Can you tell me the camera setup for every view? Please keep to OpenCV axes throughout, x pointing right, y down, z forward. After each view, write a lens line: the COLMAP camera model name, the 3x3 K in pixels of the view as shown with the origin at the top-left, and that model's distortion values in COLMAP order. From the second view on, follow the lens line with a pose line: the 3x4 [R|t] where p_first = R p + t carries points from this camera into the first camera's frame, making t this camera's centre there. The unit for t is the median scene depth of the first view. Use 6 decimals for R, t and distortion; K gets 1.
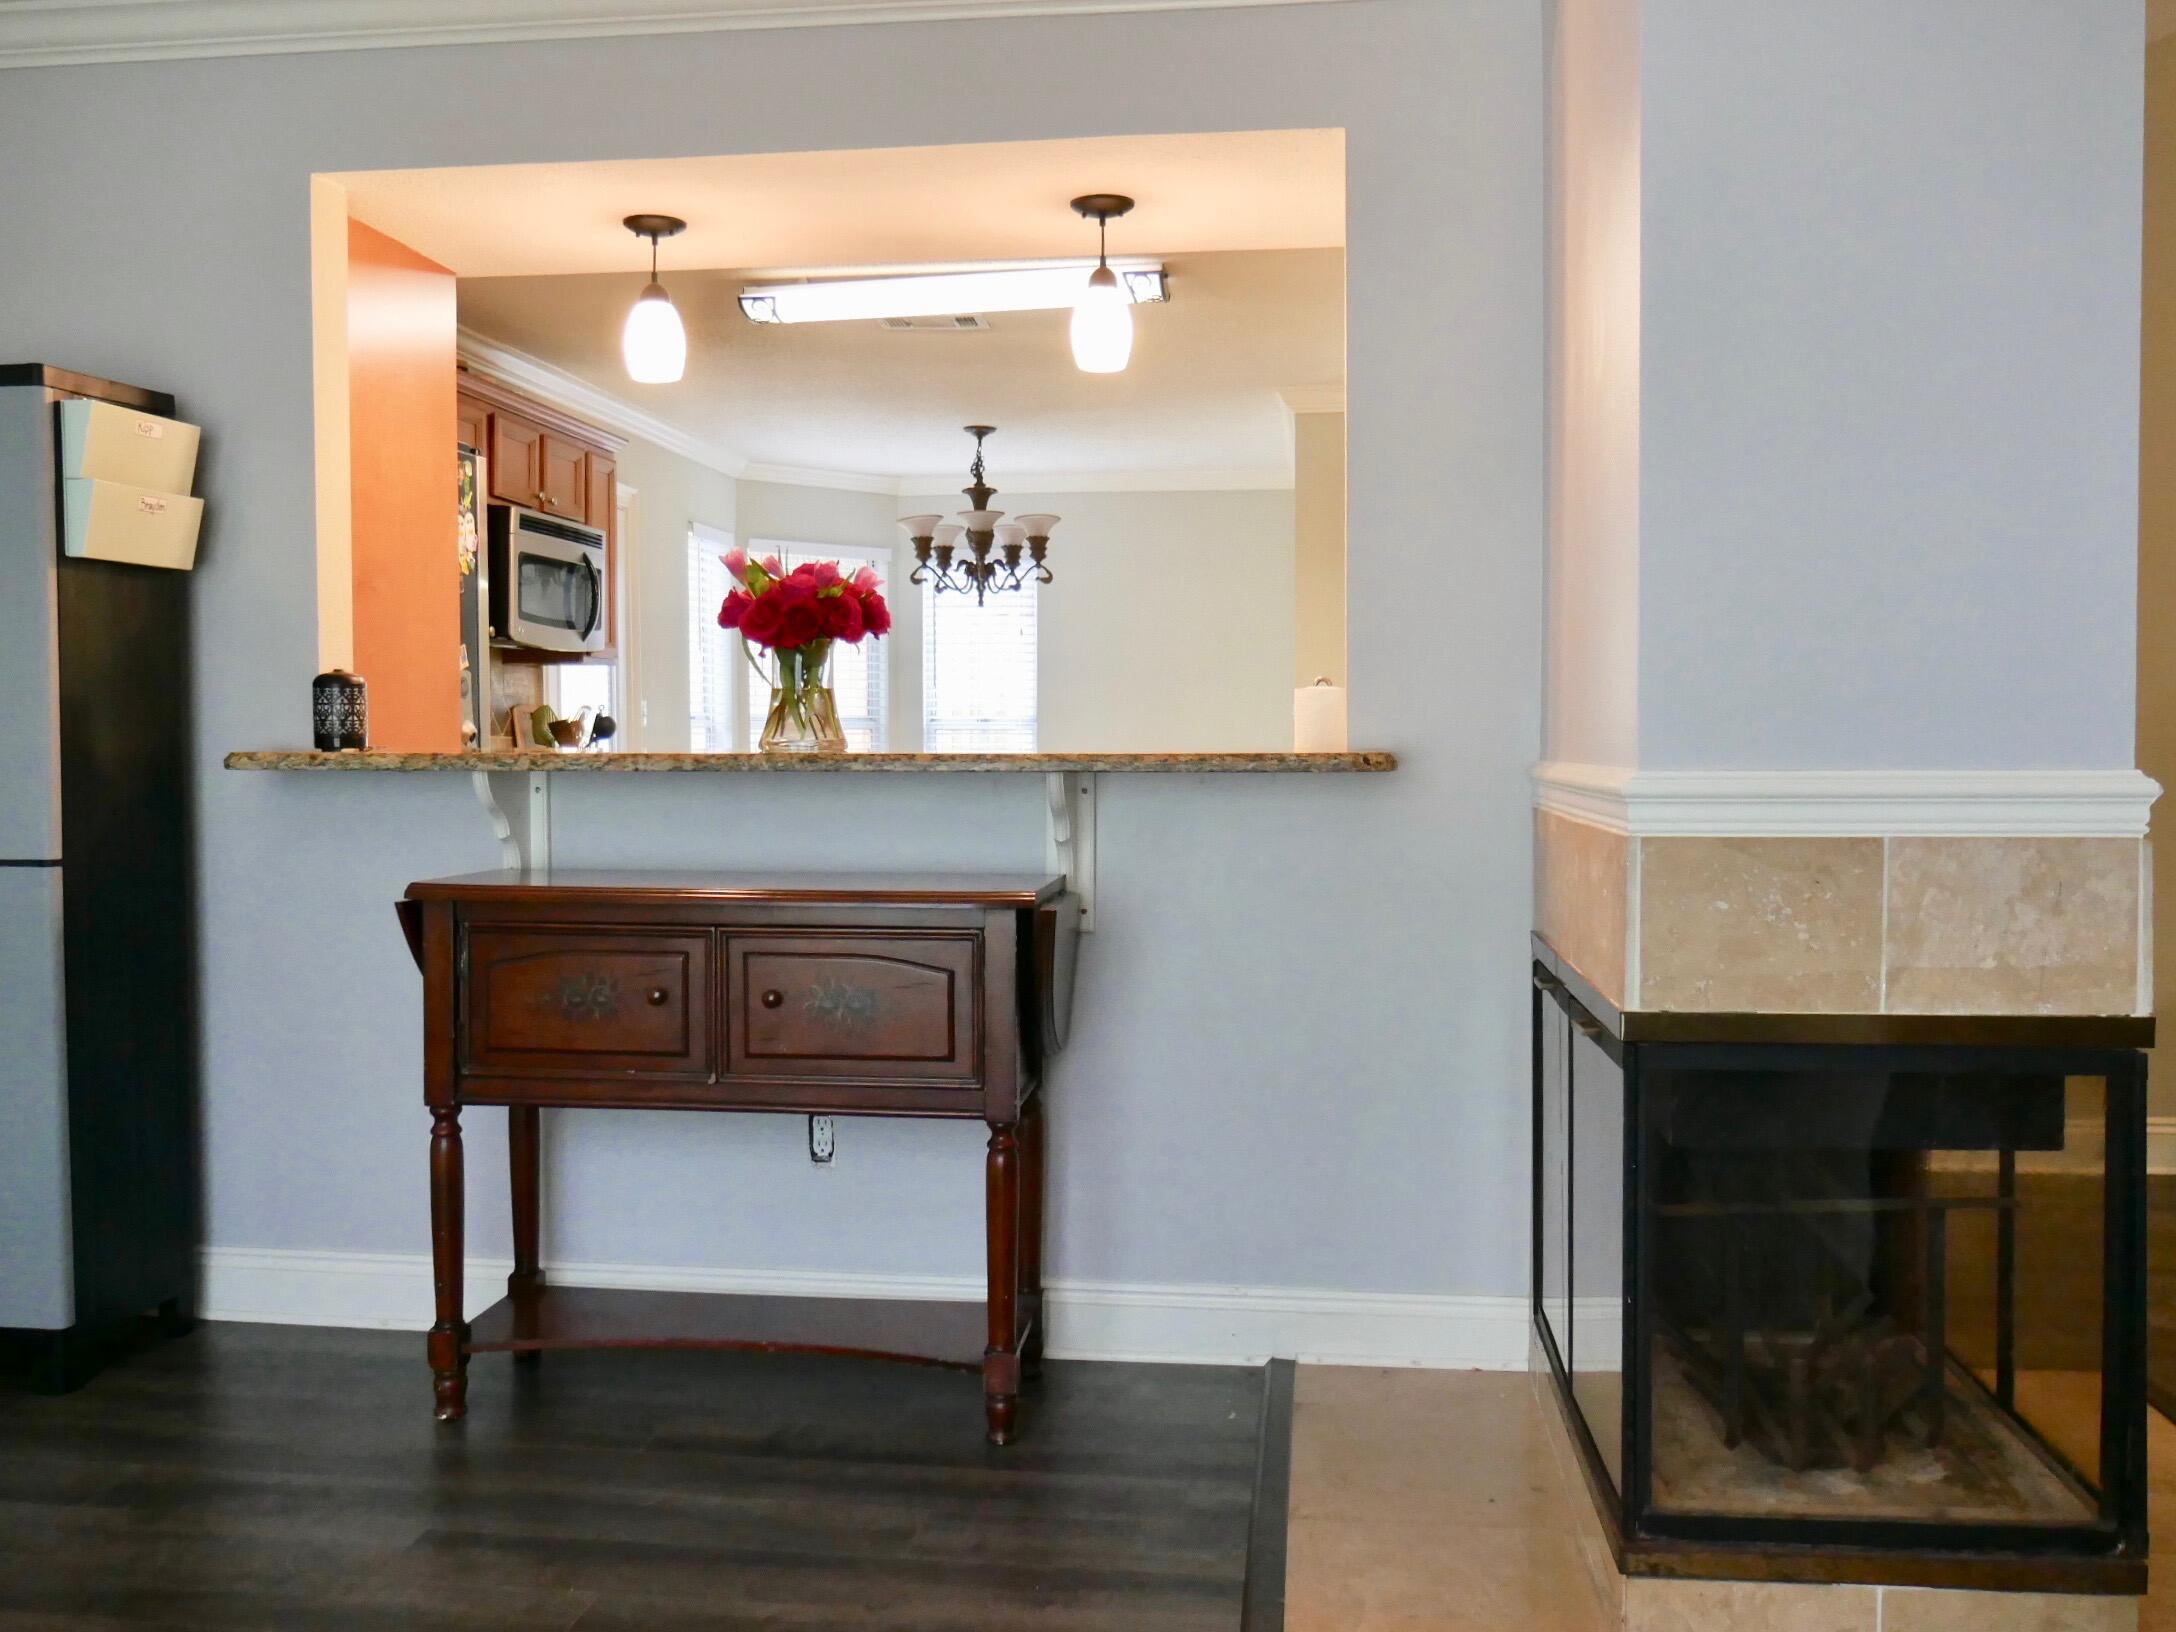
lens RADIAL K [[1875.4, 0, 1093.4], [0, 1875.4, 827.4], [0, 0, 1]] dist [-0.033321, 0.010956]
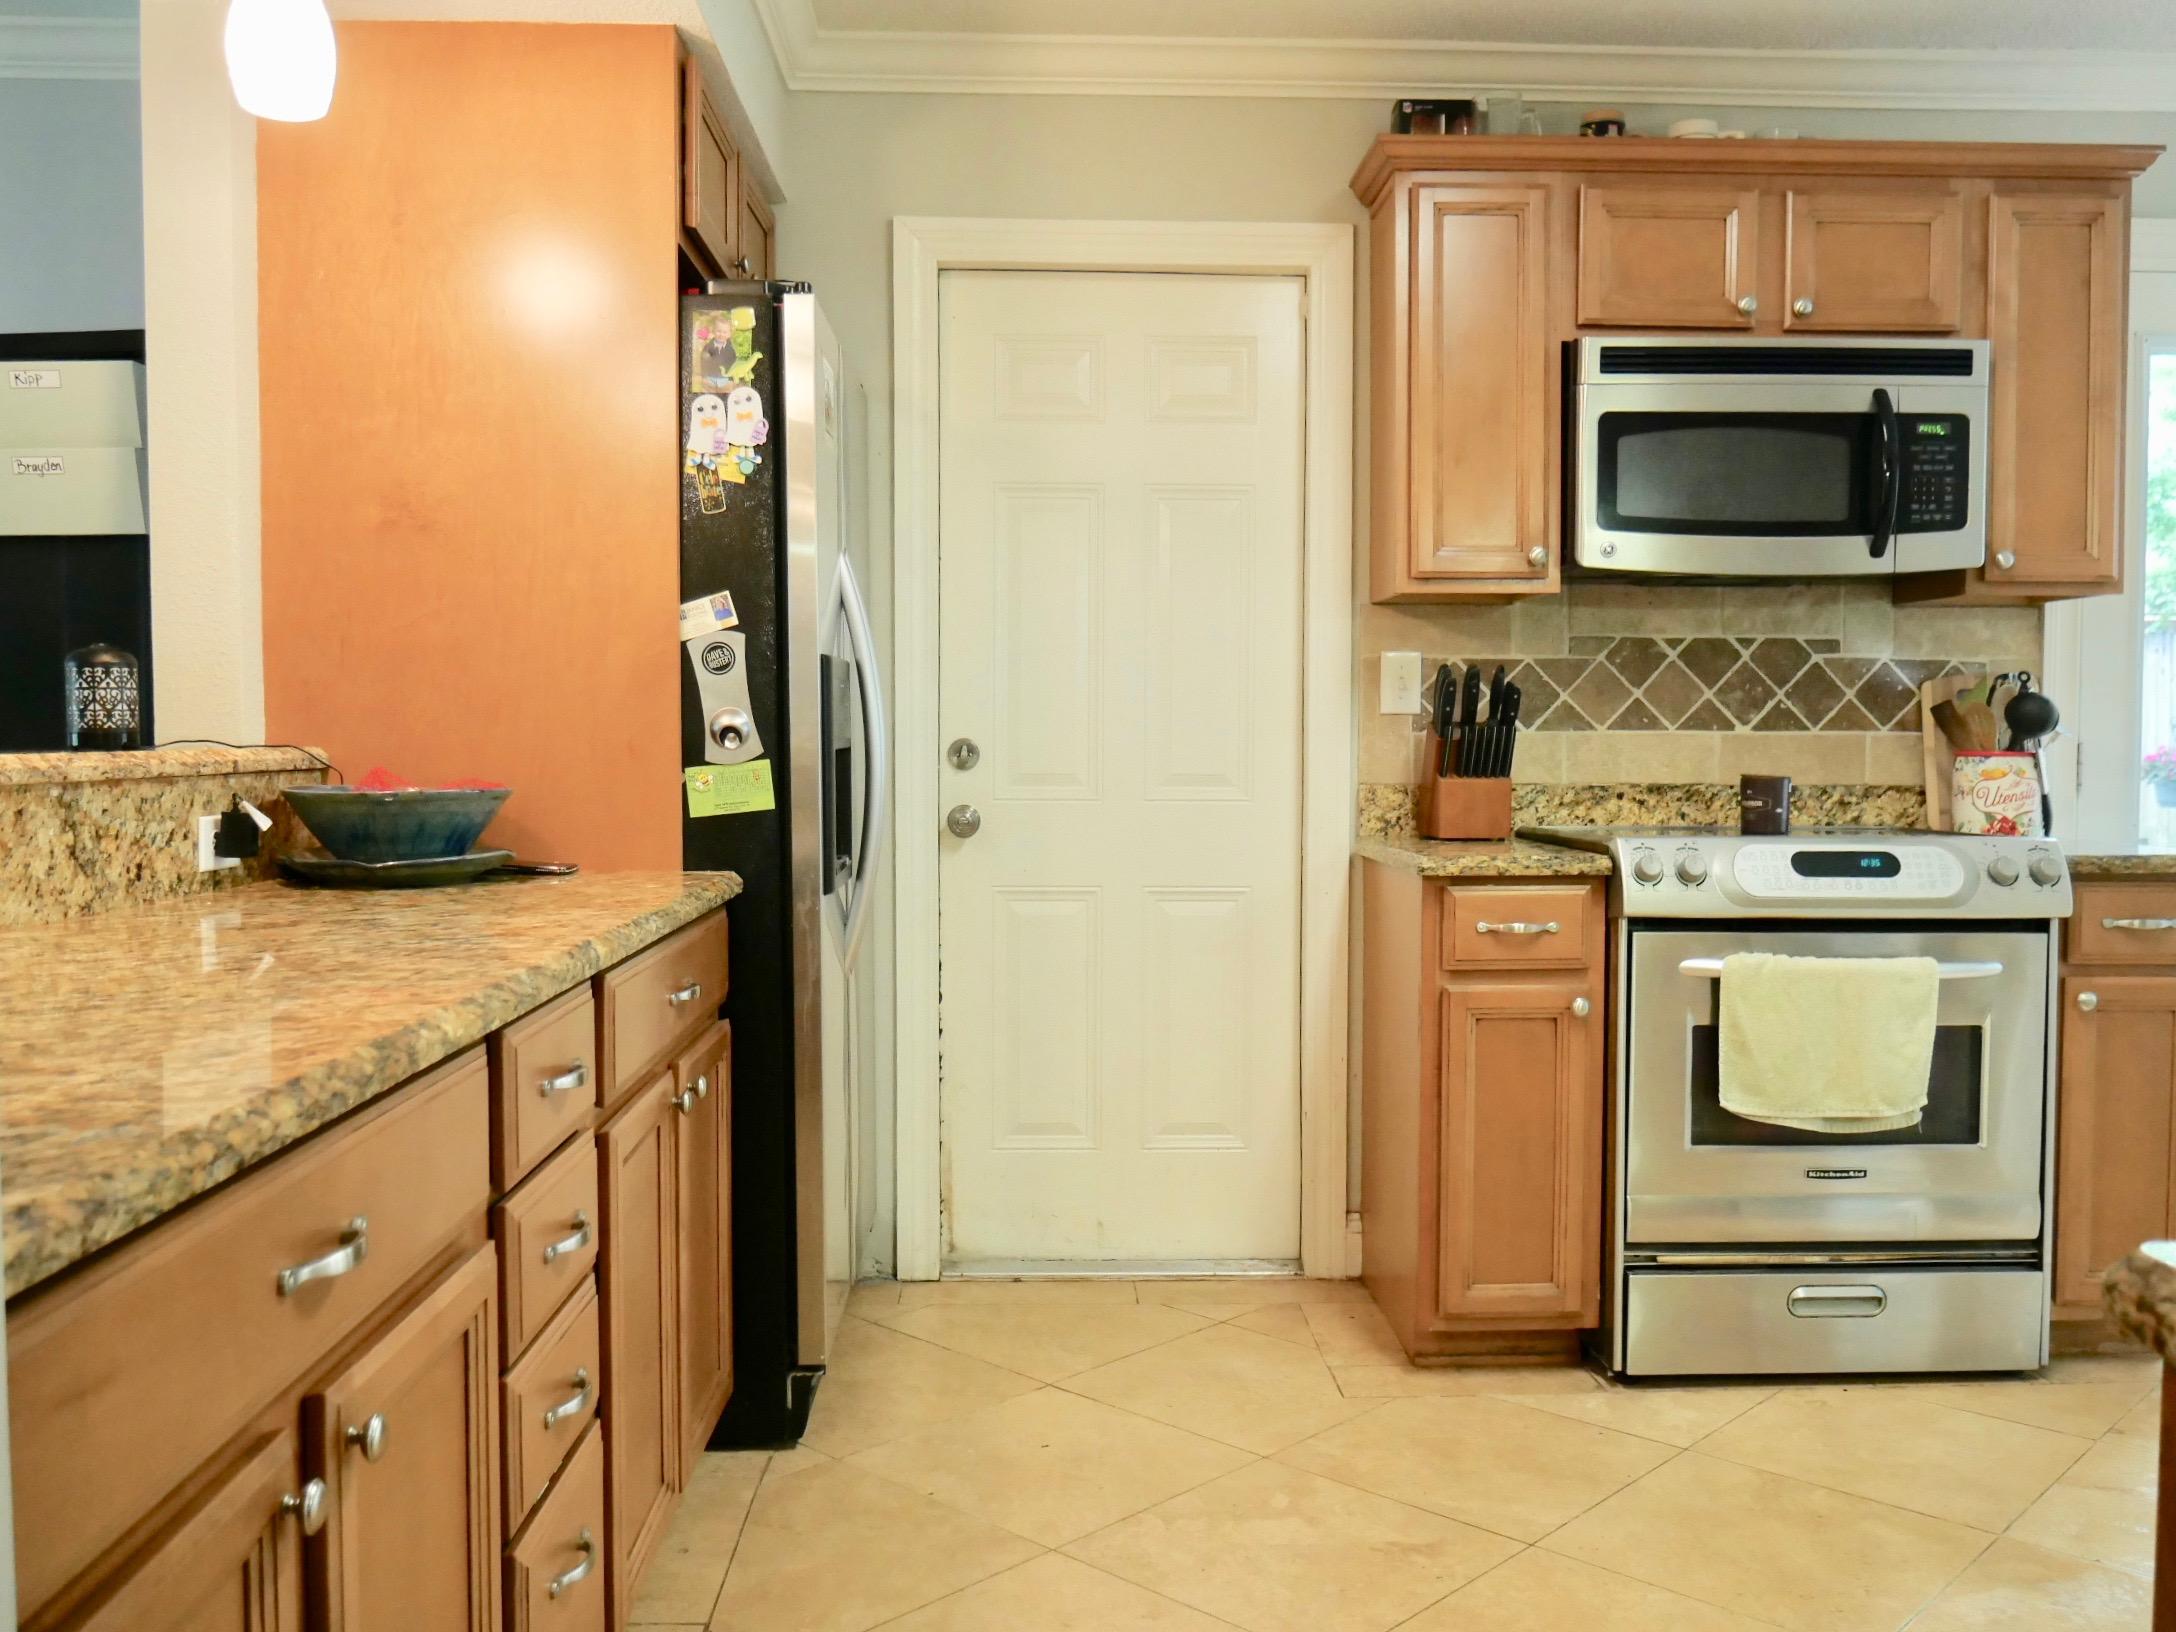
lens RADIAL K [[1875.4, 0, 1093.4], [0, 1875.4, 827.4], [0, 0, 1]] dist [-0.033321, 0.010956]
pose [[0.147907, 0.048772, -0.987798, 0.176740], [-0.047055, 0.997999, 0.042230, -0.025439], [0.987881, 0.040235, 0.149906, 0.542295]]
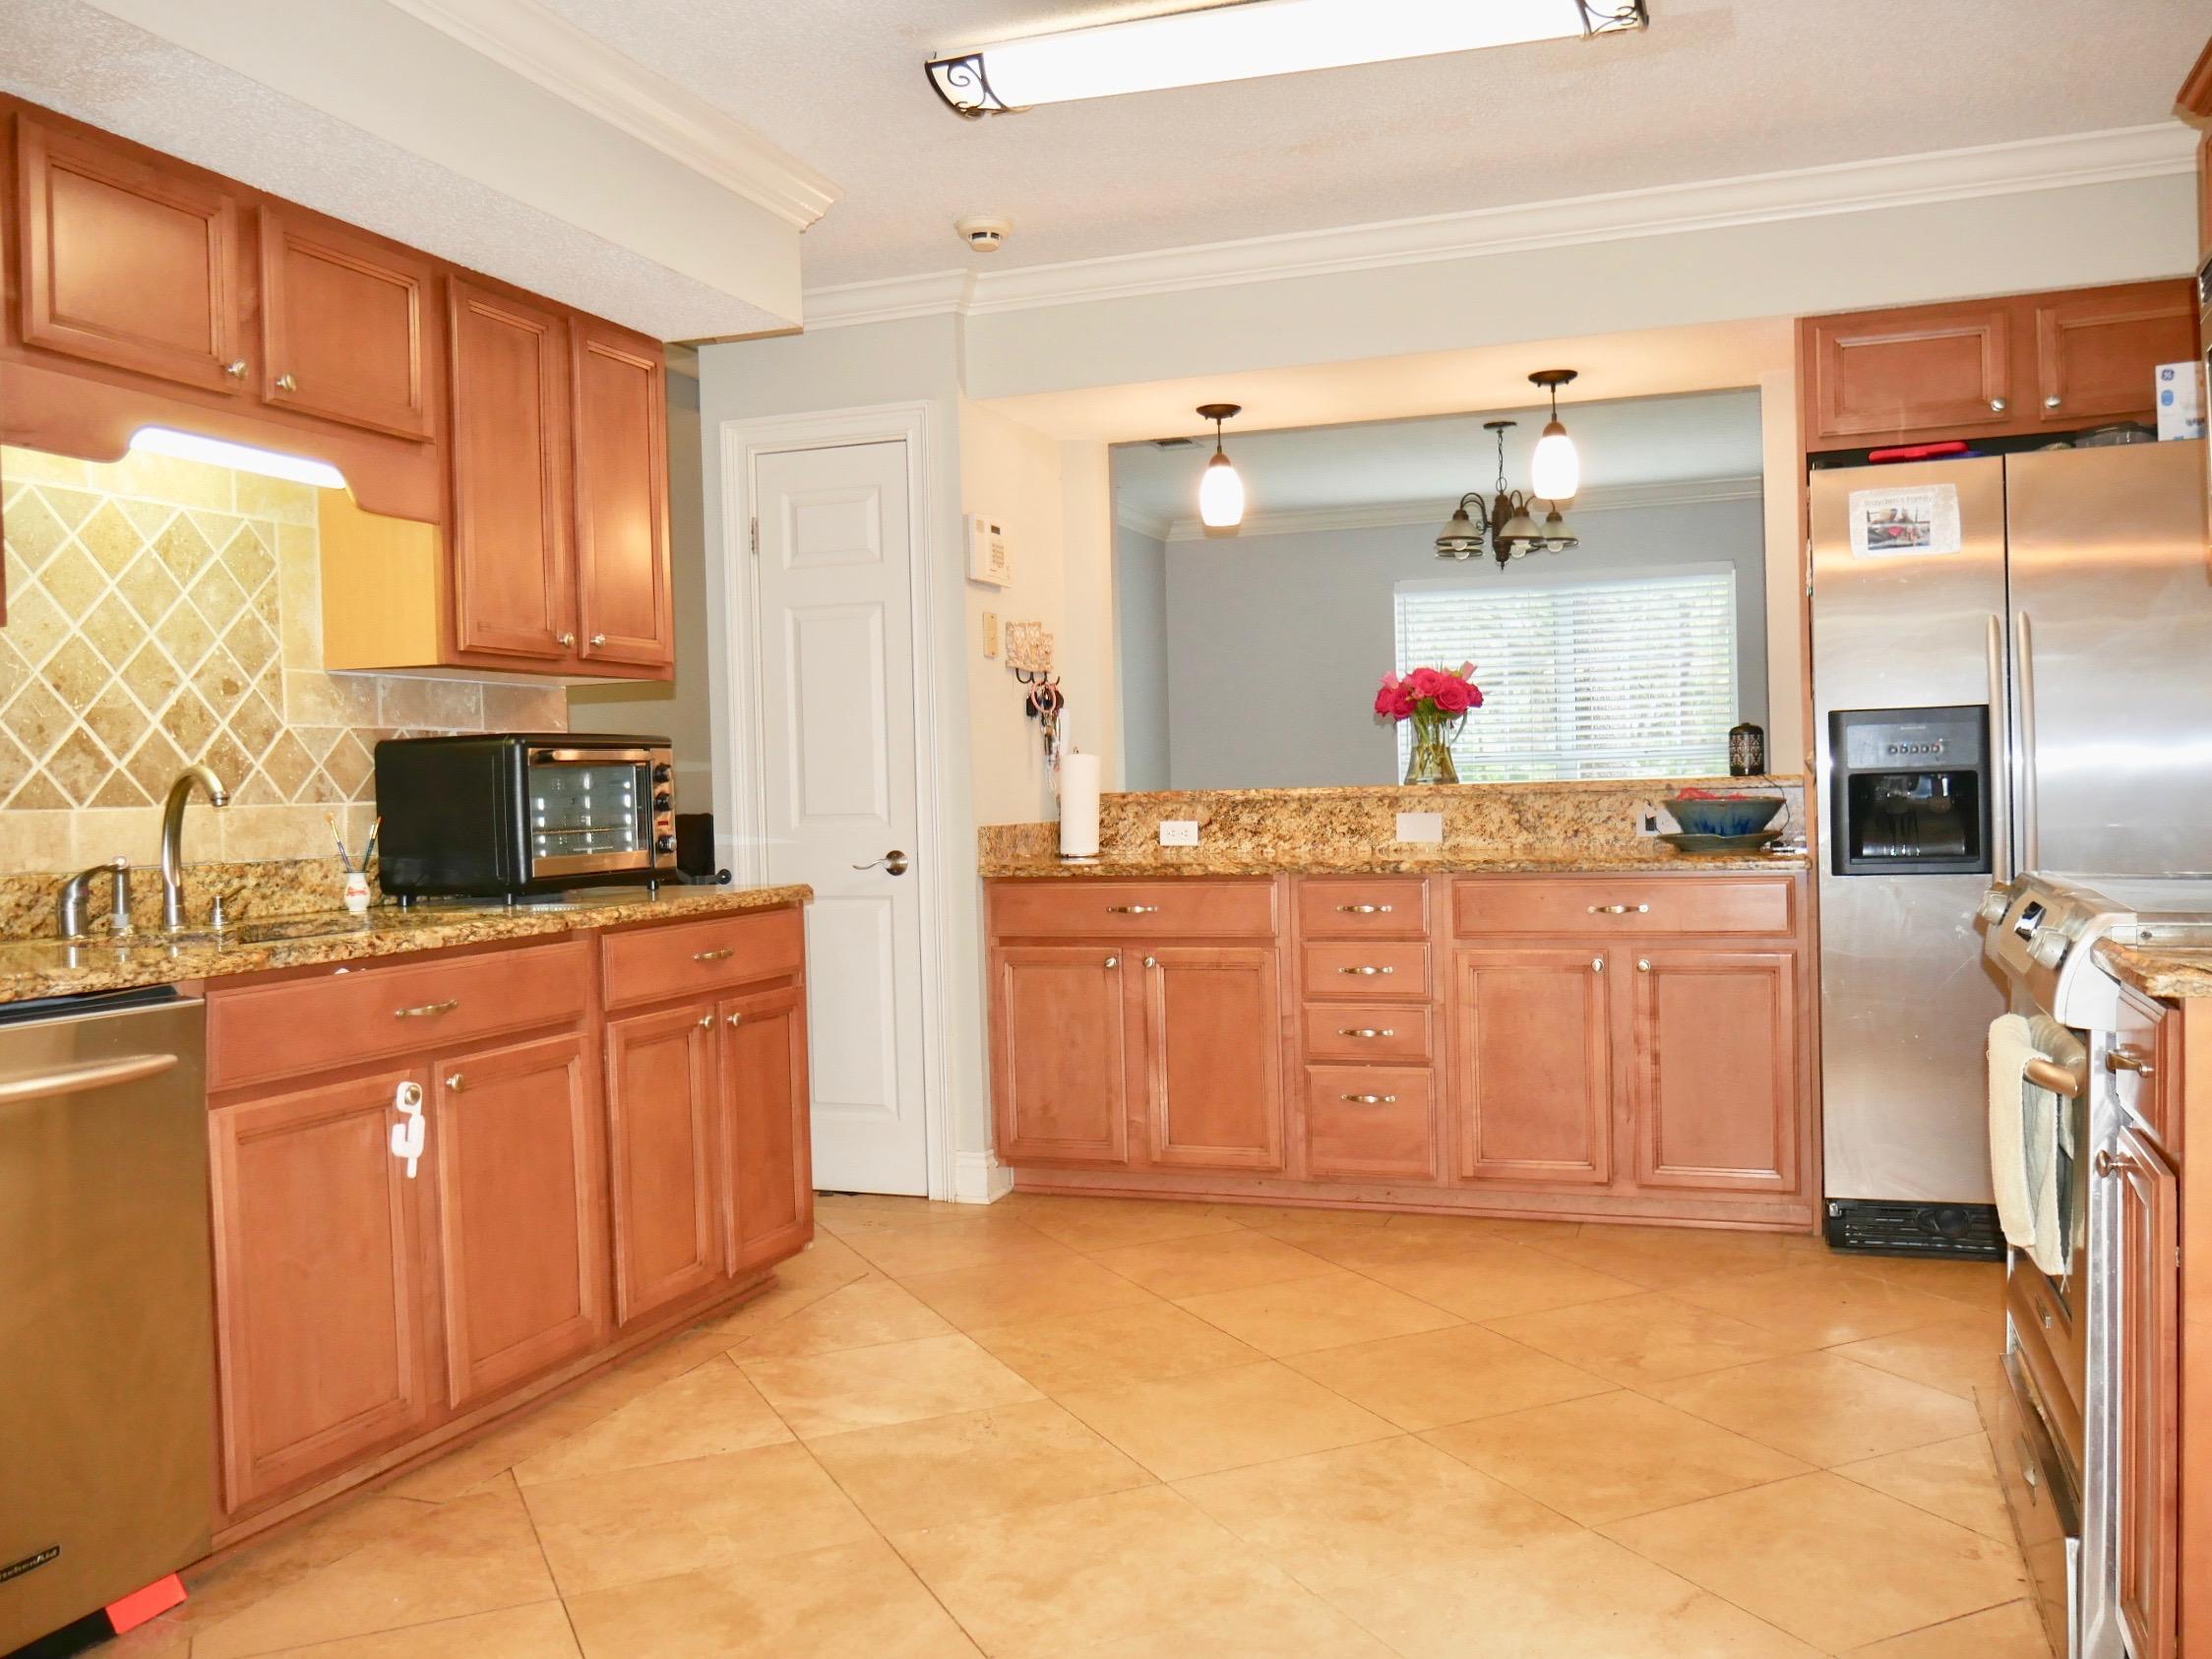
lens RADIAL K [[1863.6, 0, 1099.8], [0, 1863.6, 840.8], [0, 0, 1]] dist [-0.026075, 0.005495]
pose [[-0.971016, 0.022618, 0.237942, -0.098381], [0.041467, 0.996358, 0.074511, -0.050607], [-0.235390, 0.082218, -0.968417, 1.071649]]
